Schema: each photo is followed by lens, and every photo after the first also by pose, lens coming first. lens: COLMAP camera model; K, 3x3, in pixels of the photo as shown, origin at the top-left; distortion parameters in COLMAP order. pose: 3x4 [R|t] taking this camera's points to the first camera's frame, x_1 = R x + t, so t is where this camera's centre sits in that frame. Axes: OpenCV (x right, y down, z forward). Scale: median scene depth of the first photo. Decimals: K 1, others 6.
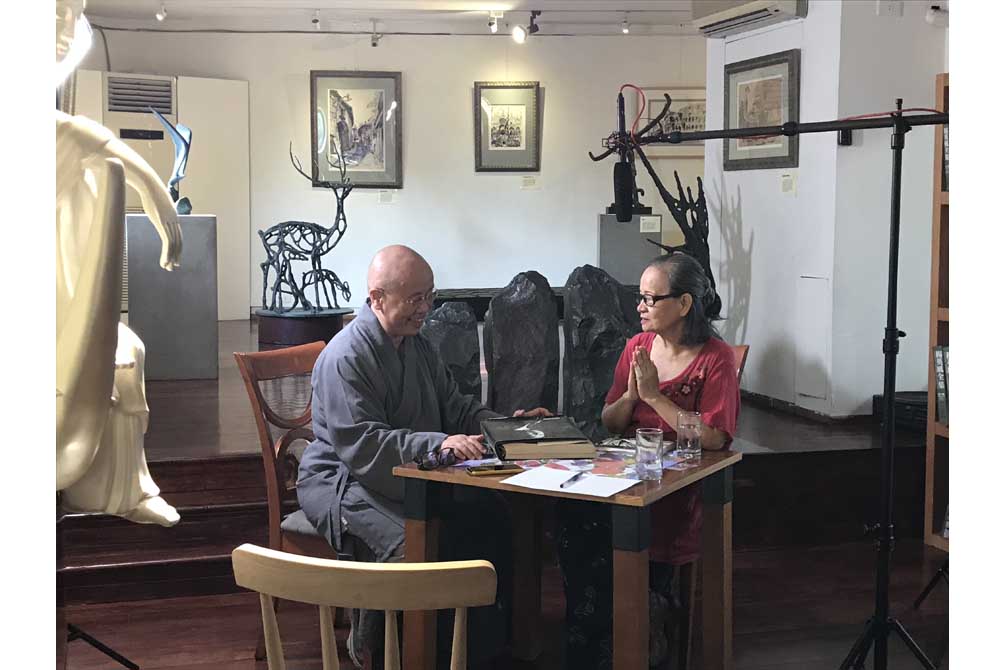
lens RADIAL K [[1279.2, 0, 503.2], [0, 1279.2, 313.8], [0, 0, 1]] dist [0.248394, -1.120574]
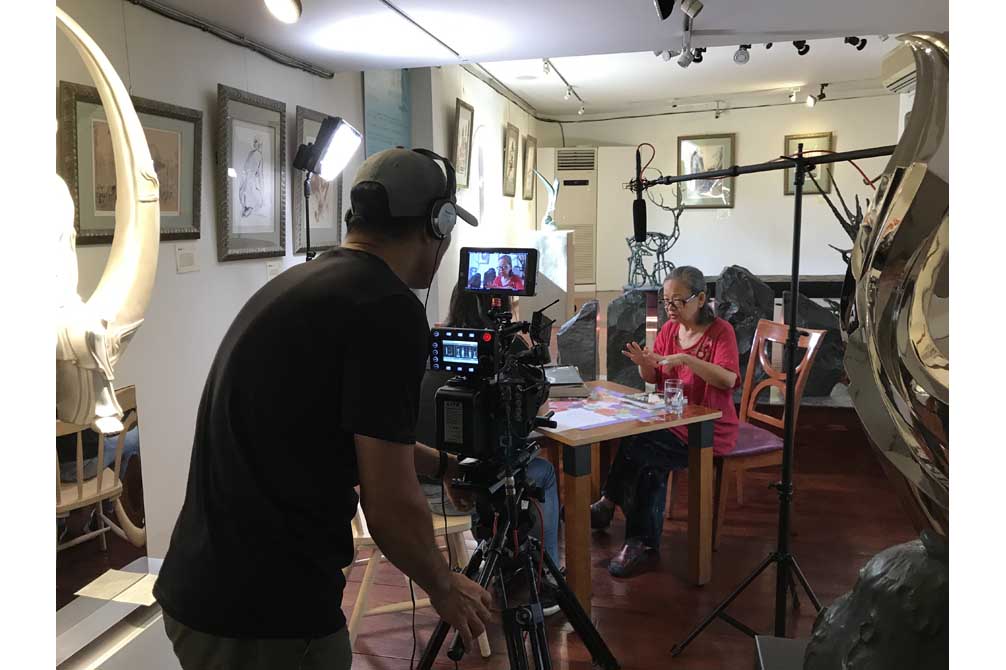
lens RADIAL K [[741.2, 0, 503.0], [0, 741.2, 335.0], [0, 0, 1]] dist [0.003443, -0.001509]
pose [[0.873618, 0.051288, -0.483902, 0.139328], [-0.015268, 0.996829, 0.078089, -0.011555], [0.486372, -0.060831, 0.871632, 0.078578]]
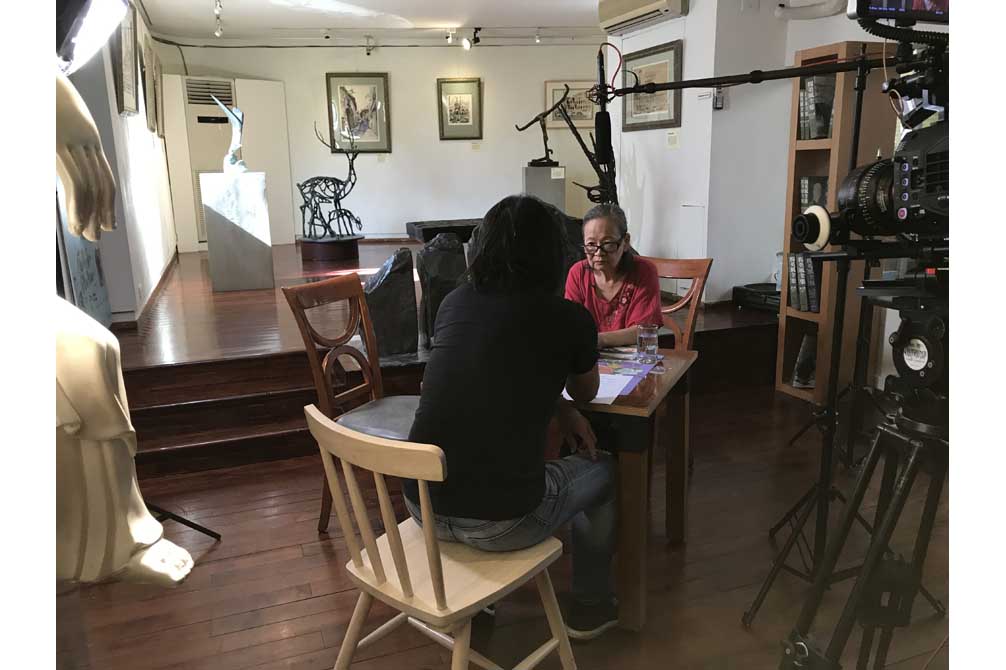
lens RADIAL K [[741.2, 0, 503.0], [0, 741.2, 335.0], [0, 0, 1]] dist [0.003443, -0.001509]
pose [[0.996809, -0.039951, 0.069108, -0.019853], [0.029886, 0.989561, 0.140980, -0.005633], [-0.074019, -0.138465, 0.987597, 0.119622]]
